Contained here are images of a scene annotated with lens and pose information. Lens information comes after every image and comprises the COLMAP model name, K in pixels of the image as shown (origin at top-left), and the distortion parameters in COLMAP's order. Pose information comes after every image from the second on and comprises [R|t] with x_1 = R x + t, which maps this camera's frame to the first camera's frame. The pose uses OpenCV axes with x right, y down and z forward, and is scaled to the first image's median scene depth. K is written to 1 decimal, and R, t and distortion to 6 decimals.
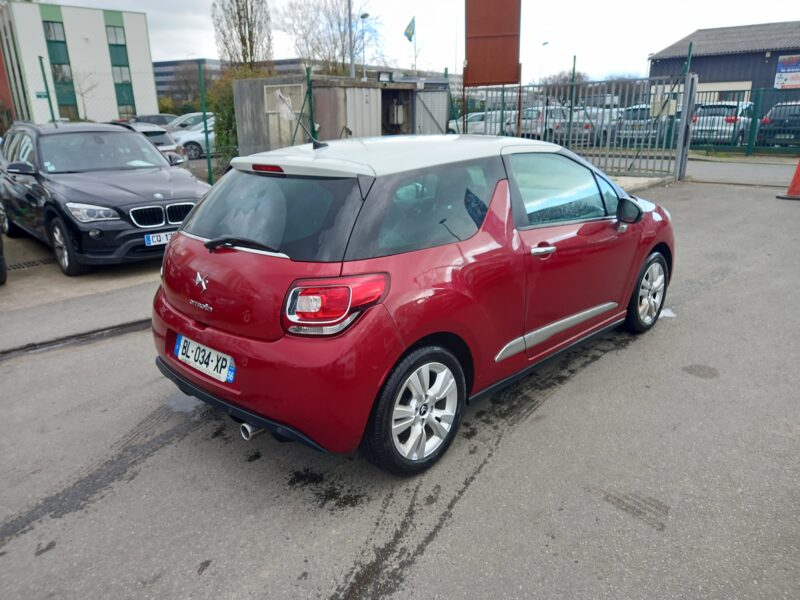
lens RADIAL K [[582.9, 0, 403.1], [0, 582.9, 297.9], [0, 0, 1]] dist [0.092634, -0.093379]
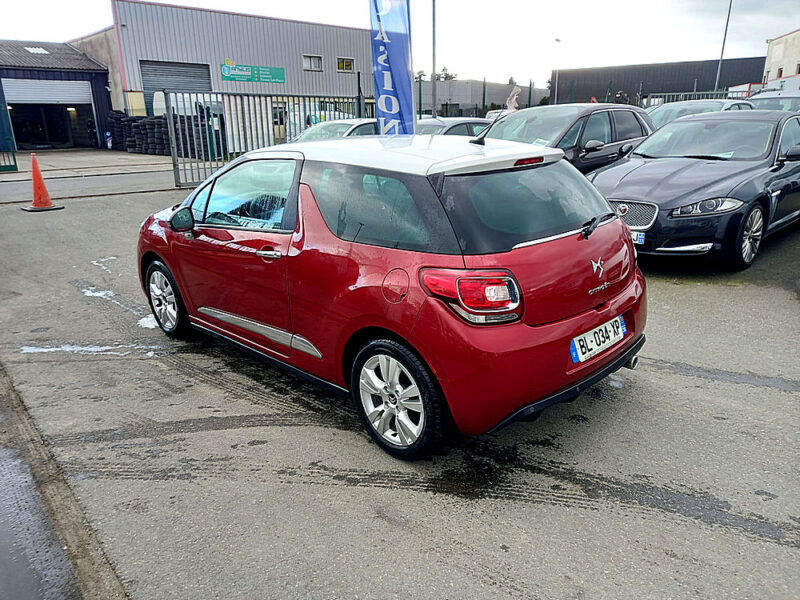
lens RADIAL K [[582.9, 0, 403.1], [0, 582.9, 297.9], [0, 0, 1]] dist [0.092634, -0.093379]
pose [[0.029074, -0.279947, 0.959575, -1.144523], [0.314814, 0.913691, 0.257022, -0.294764], [-0.948708, 0.294615, 0.114696, 1.018736]]
